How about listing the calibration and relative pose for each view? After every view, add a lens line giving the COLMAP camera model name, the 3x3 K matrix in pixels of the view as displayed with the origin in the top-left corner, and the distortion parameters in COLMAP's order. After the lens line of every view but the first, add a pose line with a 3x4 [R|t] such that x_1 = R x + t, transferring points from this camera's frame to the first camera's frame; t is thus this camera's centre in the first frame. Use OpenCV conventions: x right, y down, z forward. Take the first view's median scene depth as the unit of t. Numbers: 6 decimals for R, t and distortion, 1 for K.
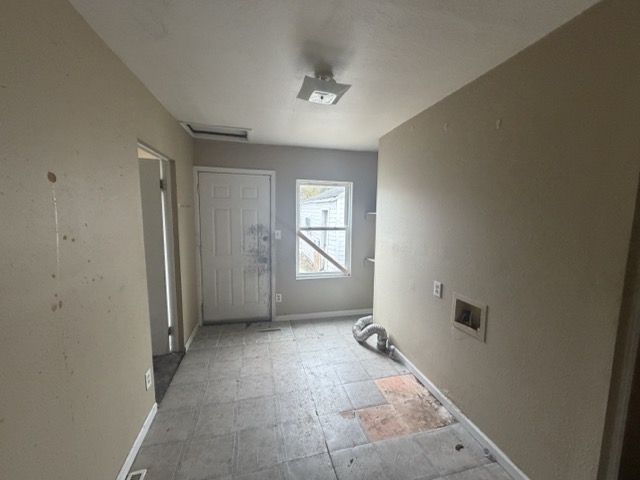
lens RADIAL K [[257.8, 0, 315.3], [0, 257.8, 243.0], [0, 0, 1]] dist [-0.001733, -0.000168]
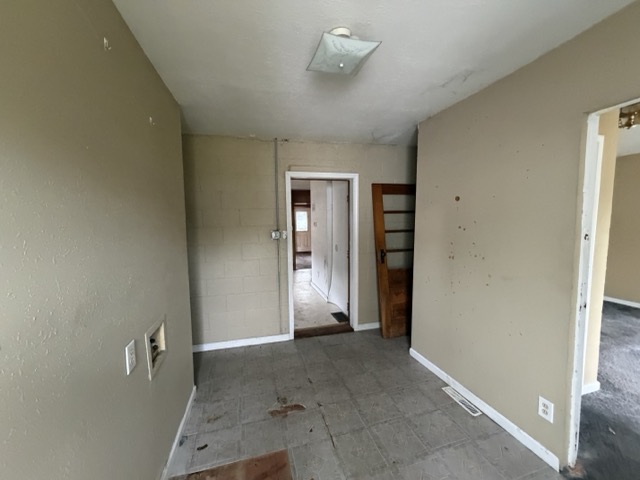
lens RADIAL K [[257.8, 0, 315.3], [0, 257.8, 243.0], [0, 0, 1]] dist [-0.001733, -0.000168]
pose [[-0.999851, 0.009583, -0.014377, 0.079933], [0.006605, 0.980885, 0.194478, -0.121147], [0.015966, 0.194354, -0.980802, 1.200317]]
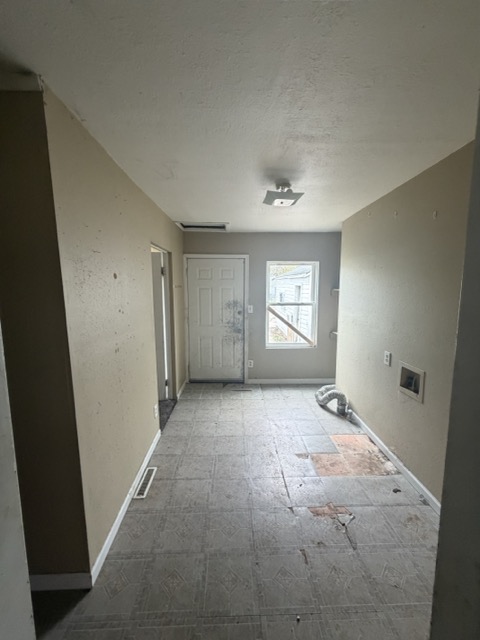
lens RADIAL K [[257.8, 0, 240.0], [0, 257.8, 320.0], [0, 0, 1]] dist [-0.001733, -0.000168]
pose [[0.979857, 0.012817, -0.199289, 0.056509], [-0.010694, 0.999874, 0.011725, 0.004209], [0.199415, -0.009357, 0.979871, -0.201866]]
